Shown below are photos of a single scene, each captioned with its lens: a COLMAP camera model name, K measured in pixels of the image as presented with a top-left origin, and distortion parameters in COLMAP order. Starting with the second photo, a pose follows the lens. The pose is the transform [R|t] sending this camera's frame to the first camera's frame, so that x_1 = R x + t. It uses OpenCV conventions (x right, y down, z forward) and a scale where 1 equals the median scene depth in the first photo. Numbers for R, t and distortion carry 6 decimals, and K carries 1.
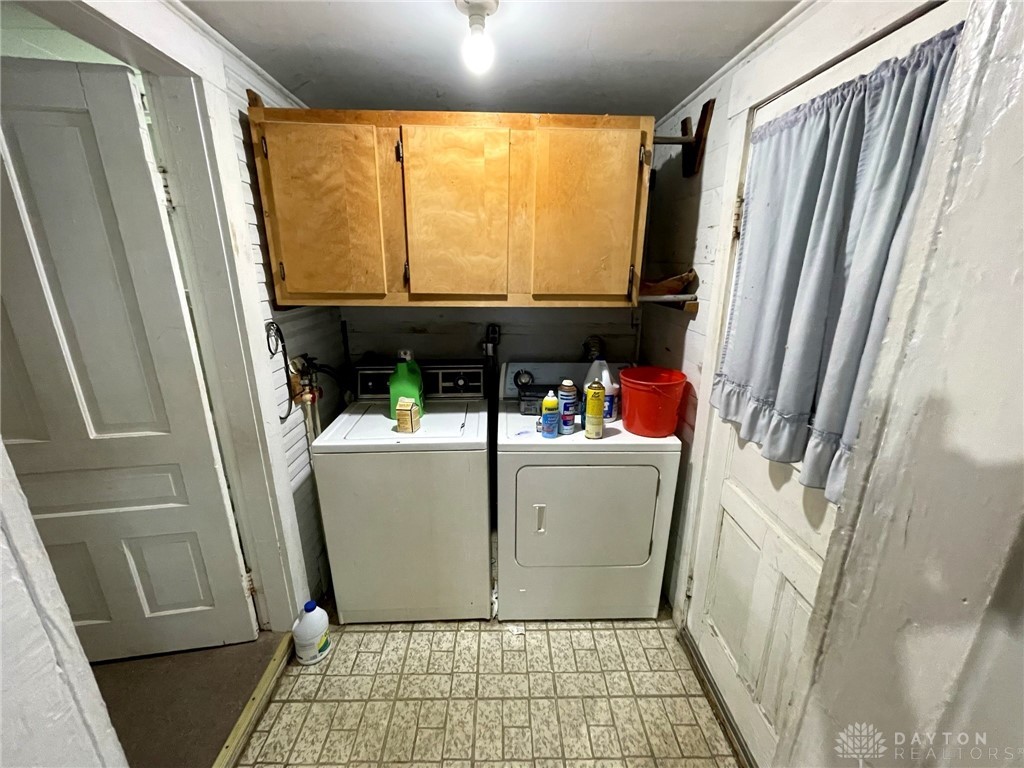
lens RADIAL K [[416.3, 0, 511.4], [0, 416.3, 386.8], [0, 0, 1]] dist [-0.002739, 0.001770]
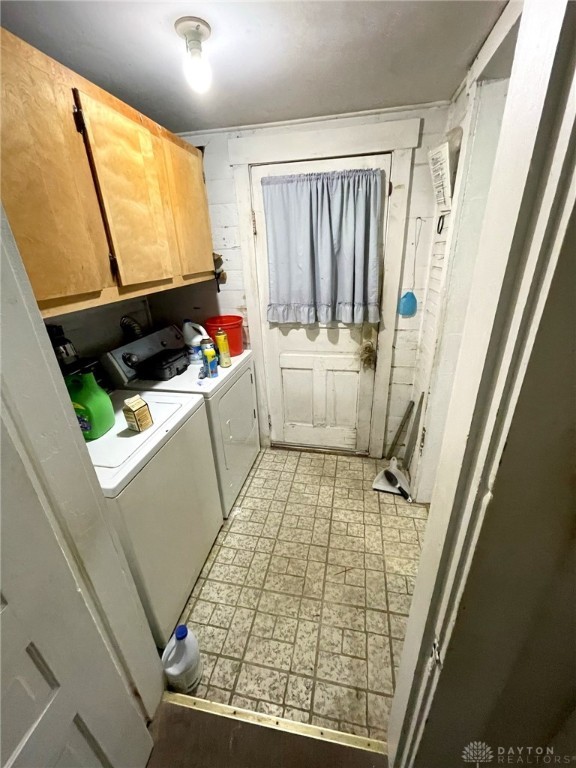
lens RADIAL K [[312.3, 0, 290.3], [0, 312.3, 382.8], [0, 0, 1]] dist [-0.002739, 0.001770]
pose [[0.224285, -0.400509, 0.888419, -0.879767], [0.315238, 0.892448, 0.322742, -0.135138], [-0.922129, 0.207678, 0.326418, 0.449471]]
